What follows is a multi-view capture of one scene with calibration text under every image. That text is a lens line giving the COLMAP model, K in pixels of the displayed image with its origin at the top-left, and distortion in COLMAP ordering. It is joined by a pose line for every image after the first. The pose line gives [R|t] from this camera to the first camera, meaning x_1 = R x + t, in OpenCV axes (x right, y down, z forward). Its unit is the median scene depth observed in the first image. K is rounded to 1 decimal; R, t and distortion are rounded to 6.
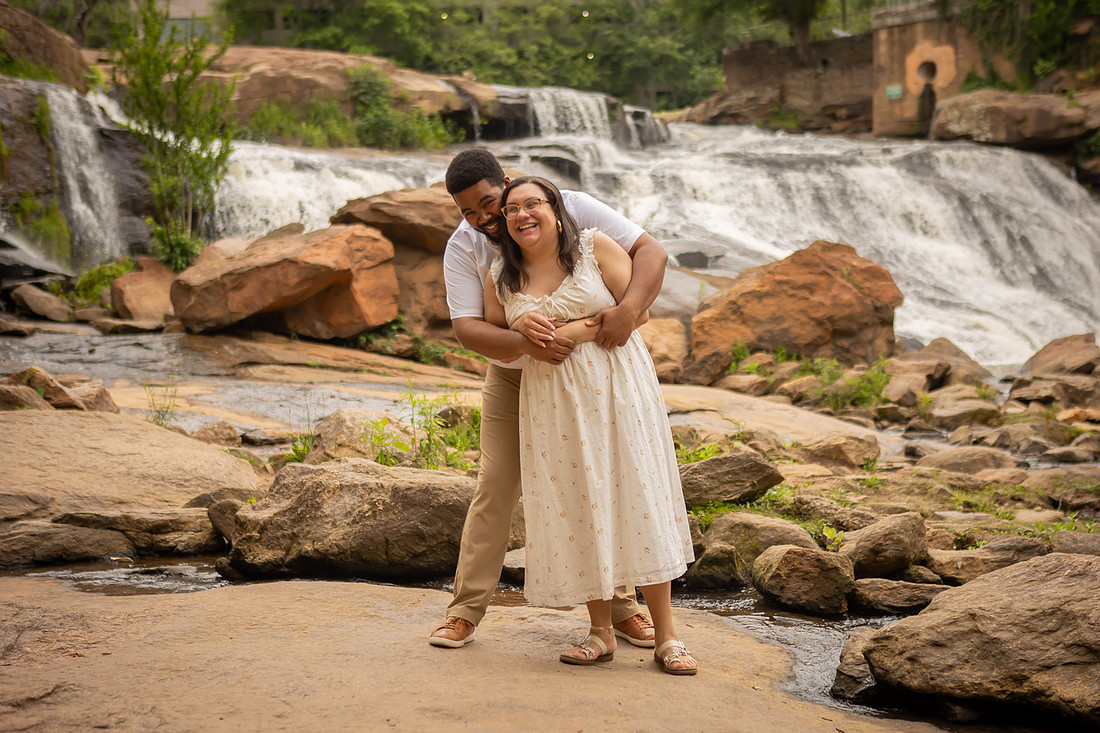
lens RADIAL K [[1721.8, 0, 603.0], [0, 1721.8, 385.5], [0, 0, 1]] dist [0.025216, 0.021854]
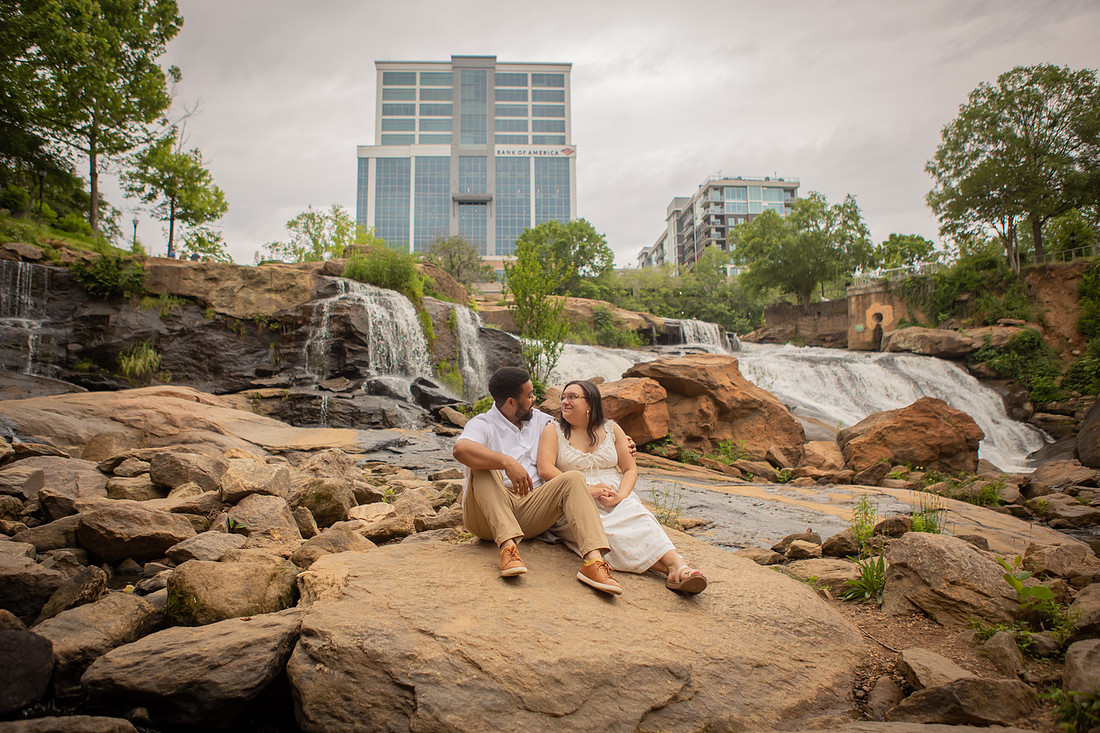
lens RADIAL K [[785.4, 0, 535.7], [0, 785.4, 361.0], [0, 0, 1]] dist [-0.107002, 0.077071]
pose [[0.985881, 0.028286, -0.165042, -0.120771], [-0.049973, 0.990415, -0.128770, -0.006203], [0.159818, 0.135199, 0.977844, 0.236955]]
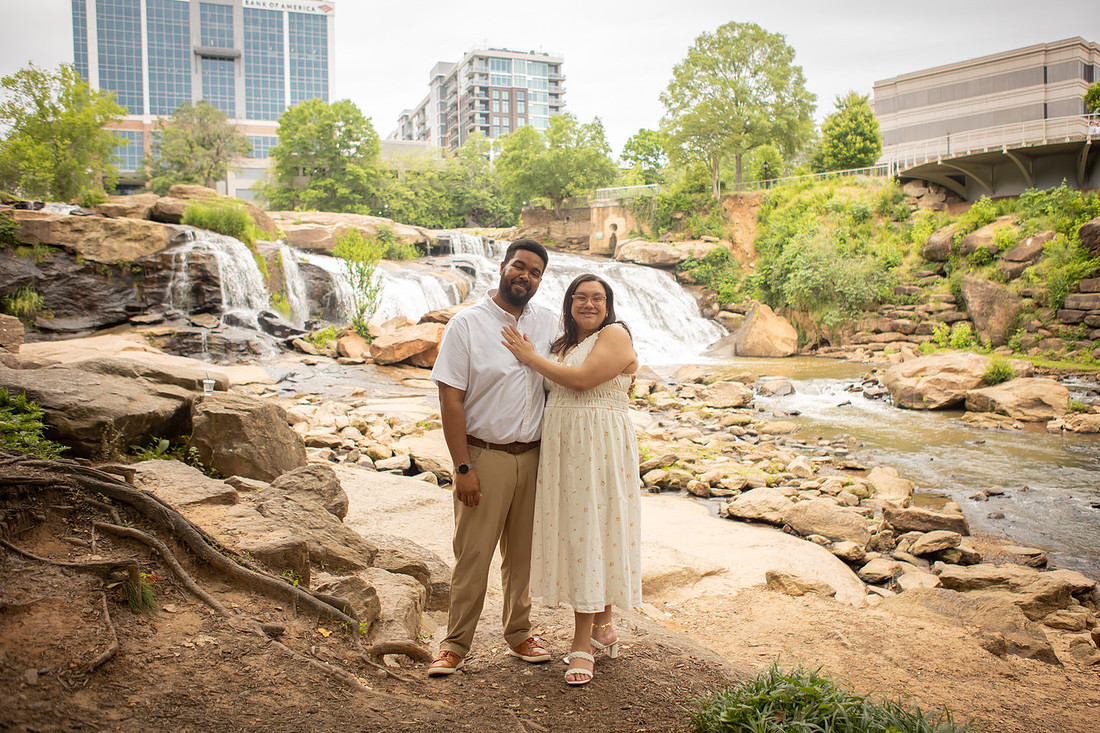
lens RADIAL K [[842.9, 0, 578.6], [0, 842.9, 357.2], [0, 0, 1]] dist [-0.119689, 0.100980]
pose [[0.982377, 0.025056, 0.185222, -0.164977], [-0.029278, 0.999369, 0.020095, -0.072116], [-0.184602, -0.025164, 0.982491, -0.291458]]
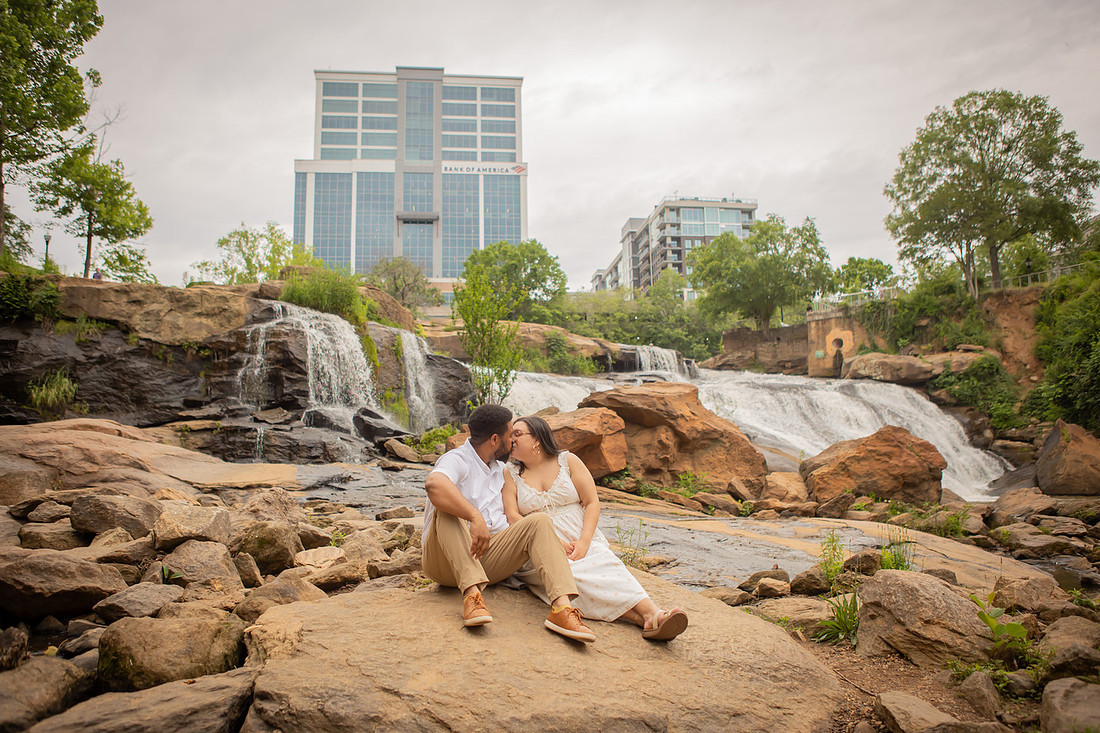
lens RADIAL K [[826.4, 0, 550.0], [0, 826.4, 366.5], [0, 0, 1]] dist [-0.100627, 0.088697]
pose [[0.995935, 0.023009, -0.087081, -0.123440], [-0.036664, 0.986659, -0.158616, -0.007617], [0.082270, 0.161164, 0.983493, 0.235606]]
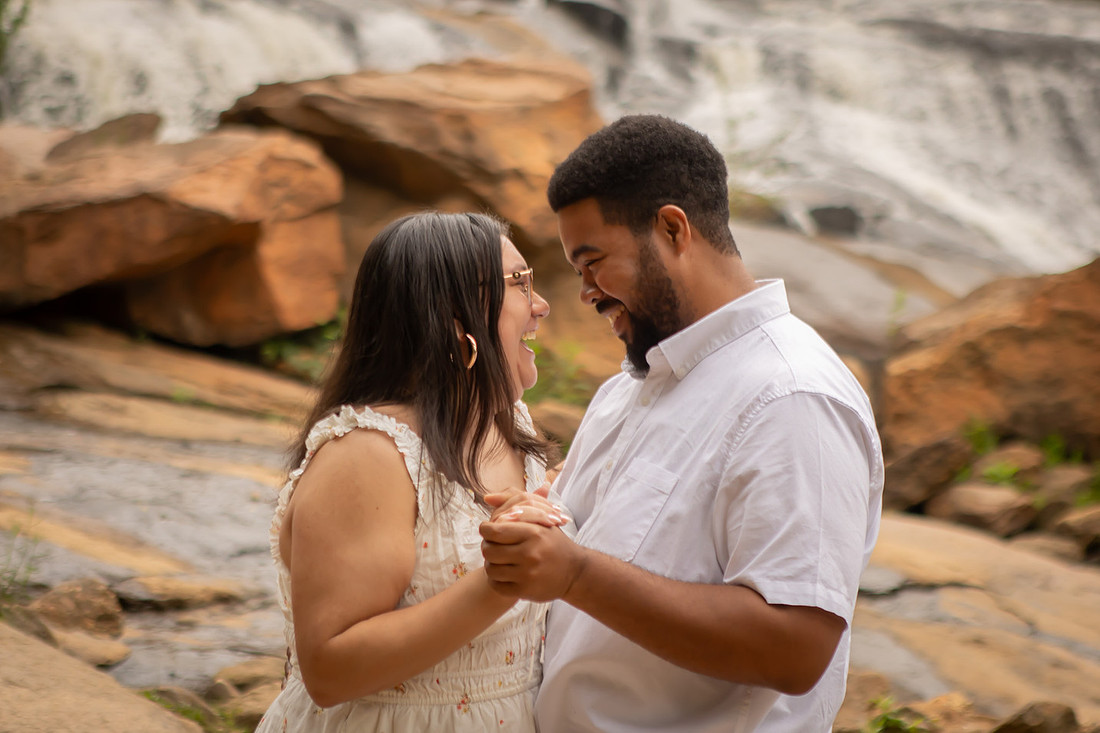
lens RADIAL K [[3059.4, 0, 550.0], [0, 3059.4, 366.5], [0, 0, 1]] dist [0.136688, 0.927405]
pose [[0.995894, 0.090411, -0.004613, -0.047636], [-0.090425, 0.995899, -0.002924, -0.026666], [0.004330, 0.003330, 0.999985, 0.058061]]
